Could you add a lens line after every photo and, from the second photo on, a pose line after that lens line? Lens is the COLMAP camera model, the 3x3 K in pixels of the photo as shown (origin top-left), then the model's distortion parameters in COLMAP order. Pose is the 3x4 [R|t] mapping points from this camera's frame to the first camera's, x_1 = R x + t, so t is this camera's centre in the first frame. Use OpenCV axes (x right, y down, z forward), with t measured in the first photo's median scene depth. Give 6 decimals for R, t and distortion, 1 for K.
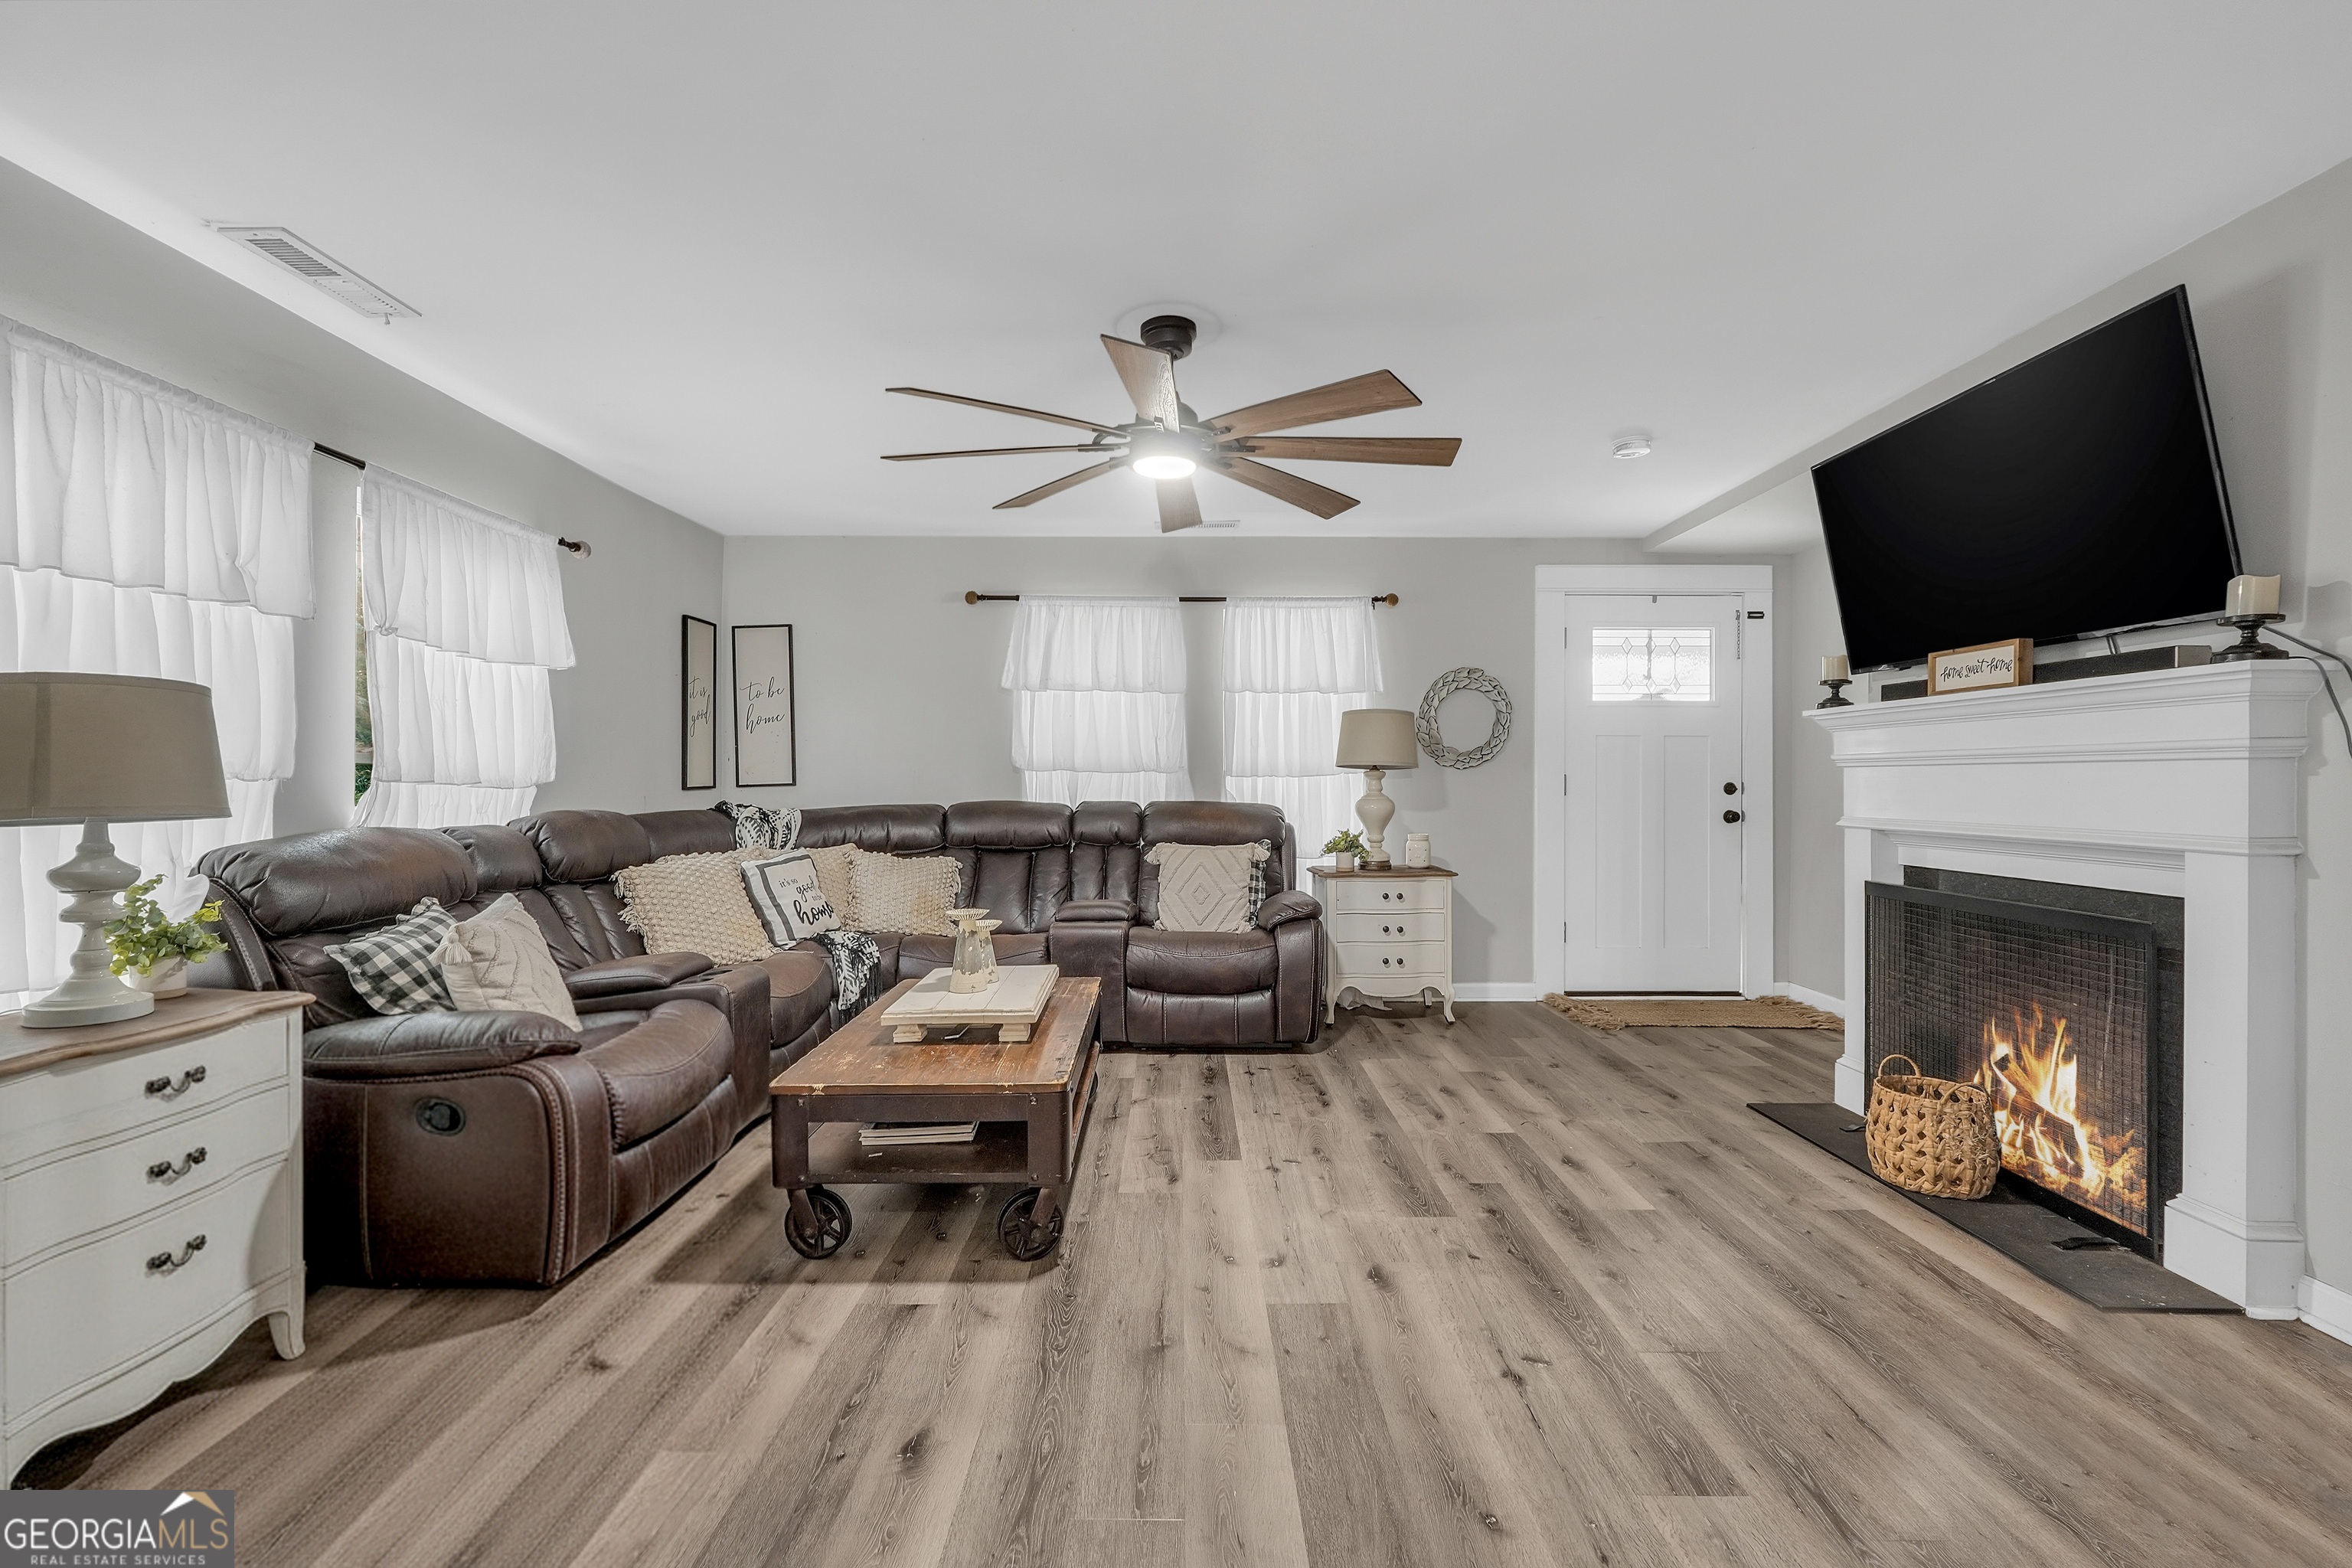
lens RADIAL K [[967.1, 0, 1173.2], [0, 967.1, 787.6], [0, 0, 1]] dist [-0.000541, 0.000031]
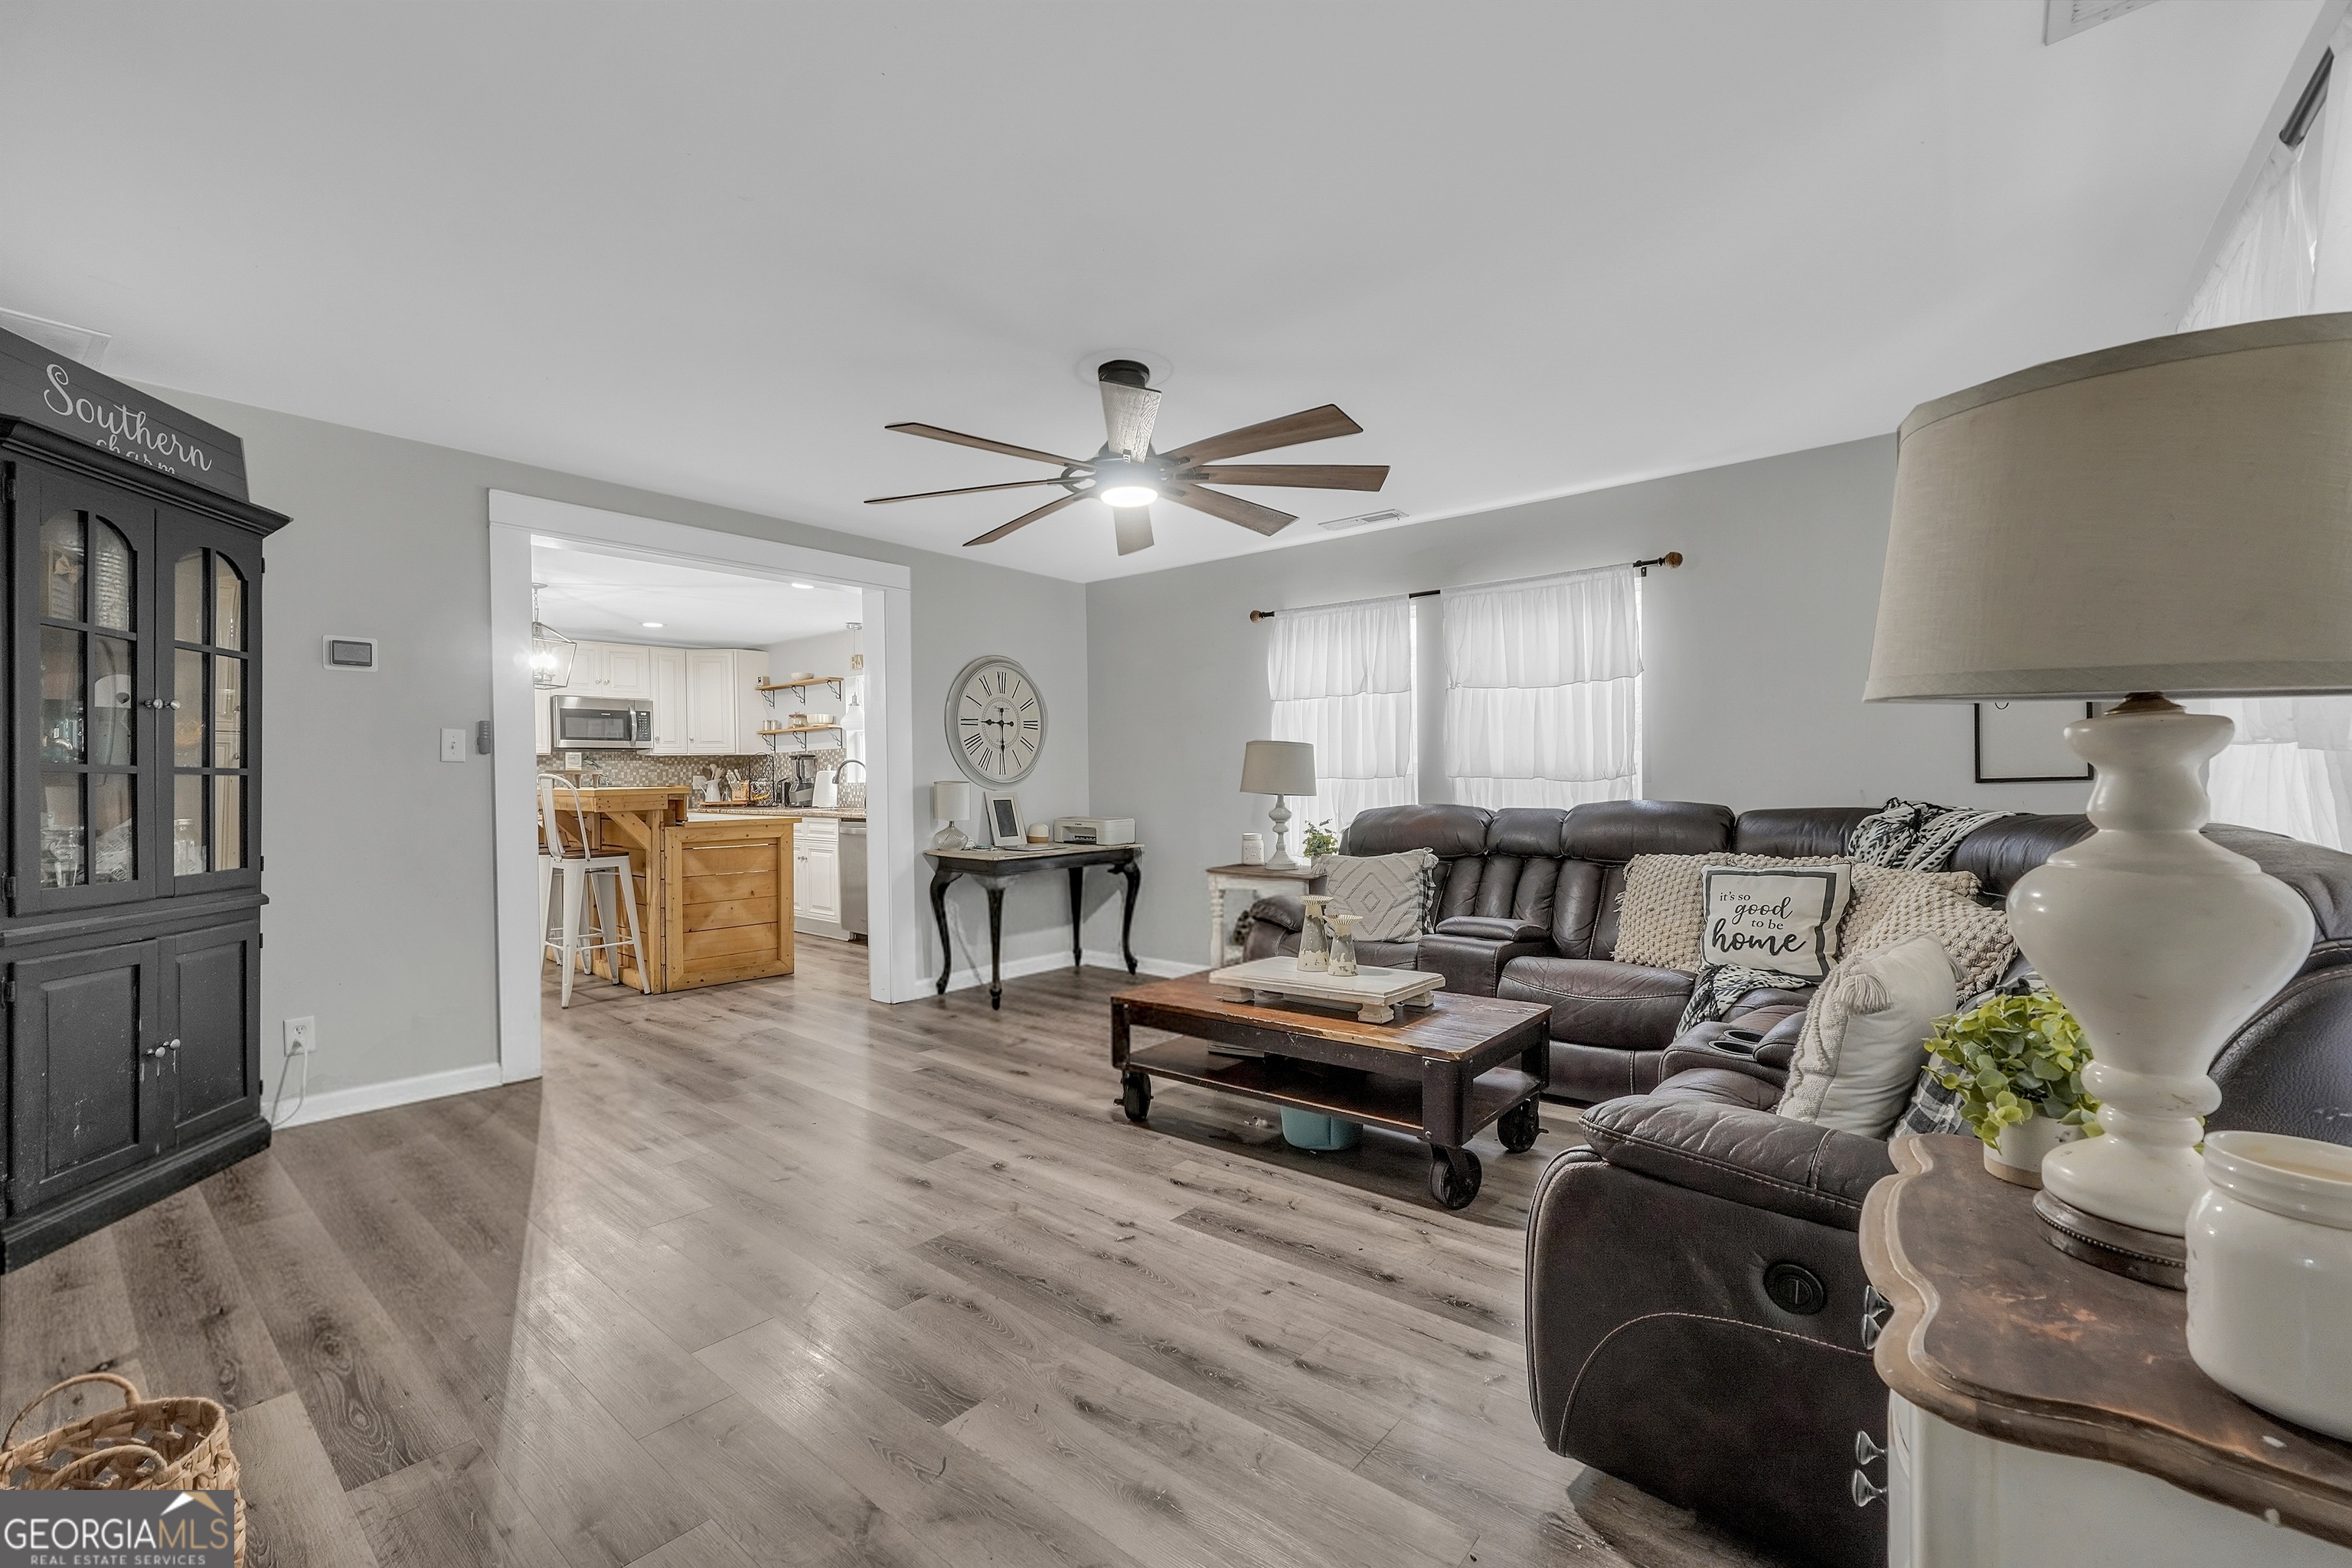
lens RADIAL K [[967.1, 0, 1168.6], [0, 967.1, 779.1], [0, 0, 1]] dist [-0.000541, 0.000031]
pose [[-0.625723, 0.007429, -0.780010, 0.768607], [0.009009, 0.999957, 0.002296, -0.013248], [0.779993, -0.005591, -0.625763, 1.592331]]
